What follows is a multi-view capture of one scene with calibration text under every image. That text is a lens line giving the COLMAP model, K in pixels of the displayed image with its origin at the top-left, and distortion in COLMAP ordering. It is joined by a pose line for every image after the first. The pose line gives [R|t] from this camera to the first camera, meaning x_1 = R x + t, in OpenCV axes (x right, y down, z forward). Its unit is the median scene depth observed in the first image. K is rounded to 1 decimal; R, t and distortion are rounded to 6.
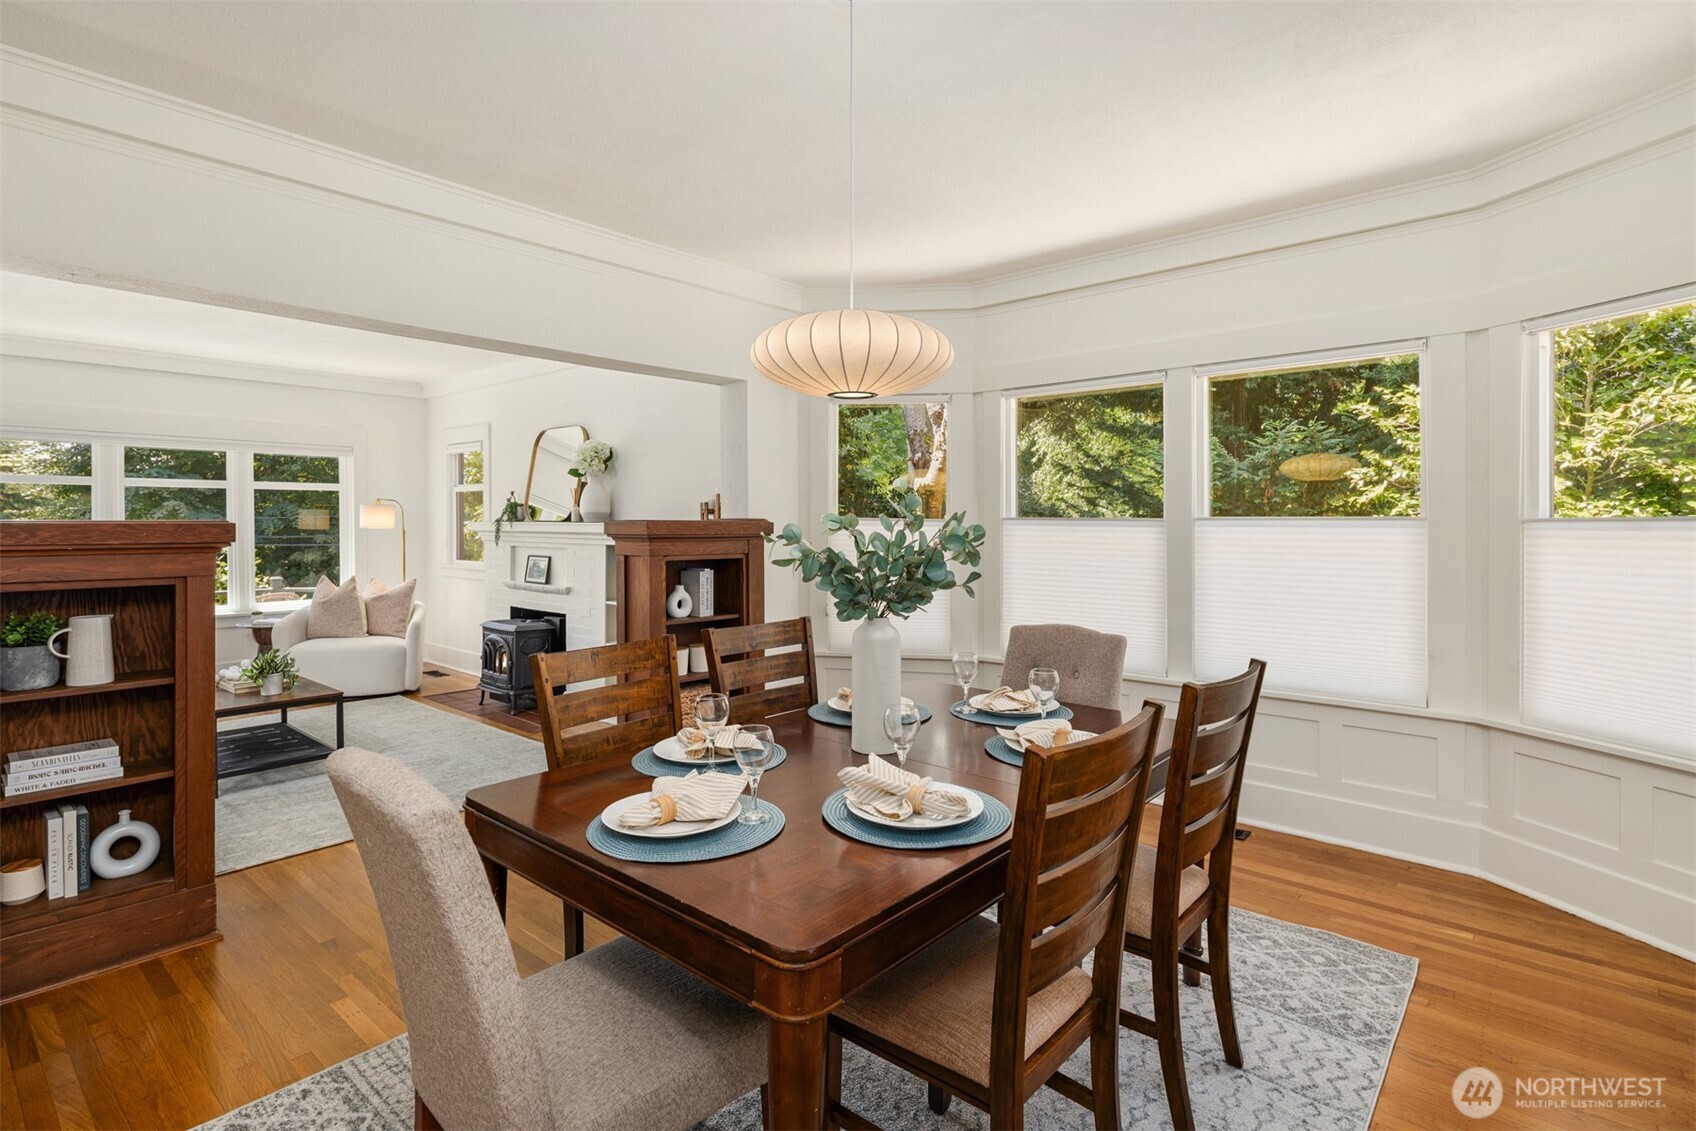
lens RADIAL K [[823.8, 0, 857.5], [0, 823.8, 529.5], [0, 0, 1]] dist [-0.000256, -0.000261]
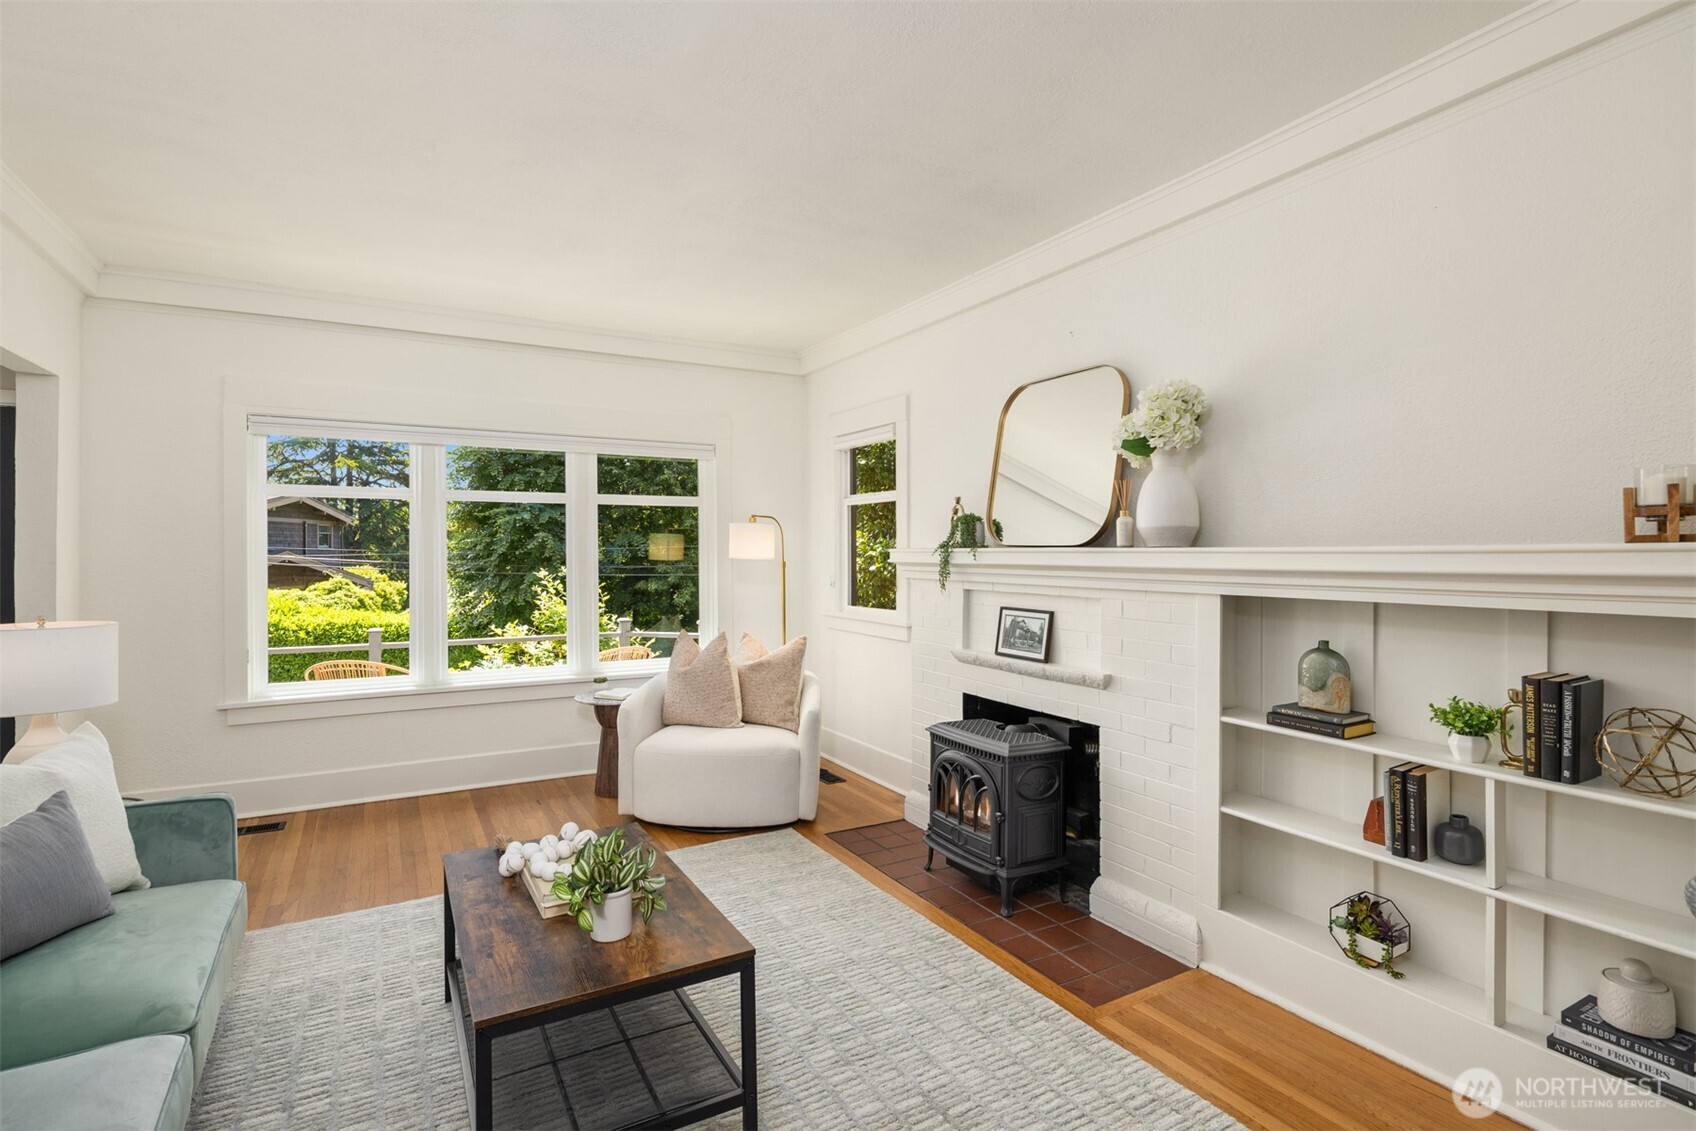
lens RADIAL K [[816.5, 0, 848.0], [0, 816.5, 565.5], [0, 0, 1]] dist [0.000702, -0.000032]
pose [[0.939789, 0.002973, -0.341742, -0.296859], [-0.000438, 0.999972, 0.007495, -0.001285], [0.341754, -0.006894, 0.939764, 0.424006]]
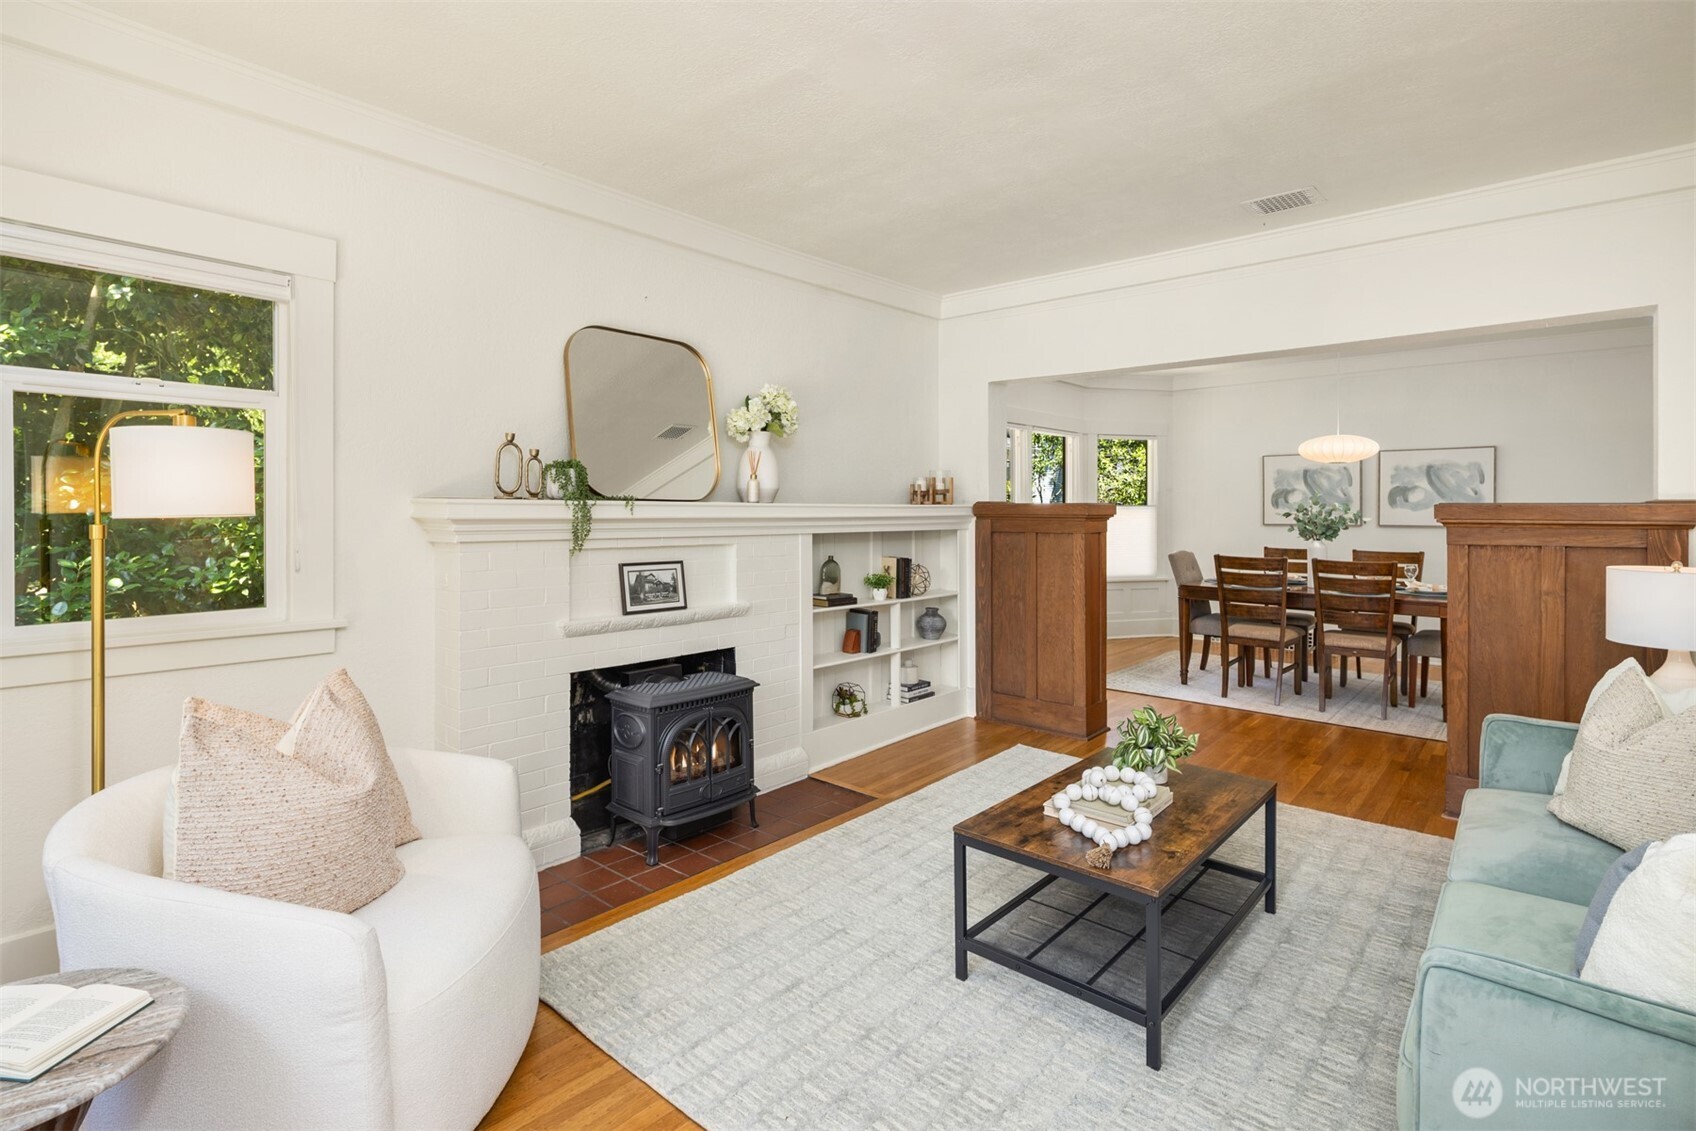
lens RADIAL K [[819.7, 0, 850.6], [0, 819.7, 532.7], [0, 0, 1]] dist [-0.001881, -0.000451]
pose [[0.013488, -0.026989, 0.999545, -0.890734], [0.005238, 0.999624, 0.026921, -0.002102], [-0.999895, 0.004872, 0.013624, 0.818039]]
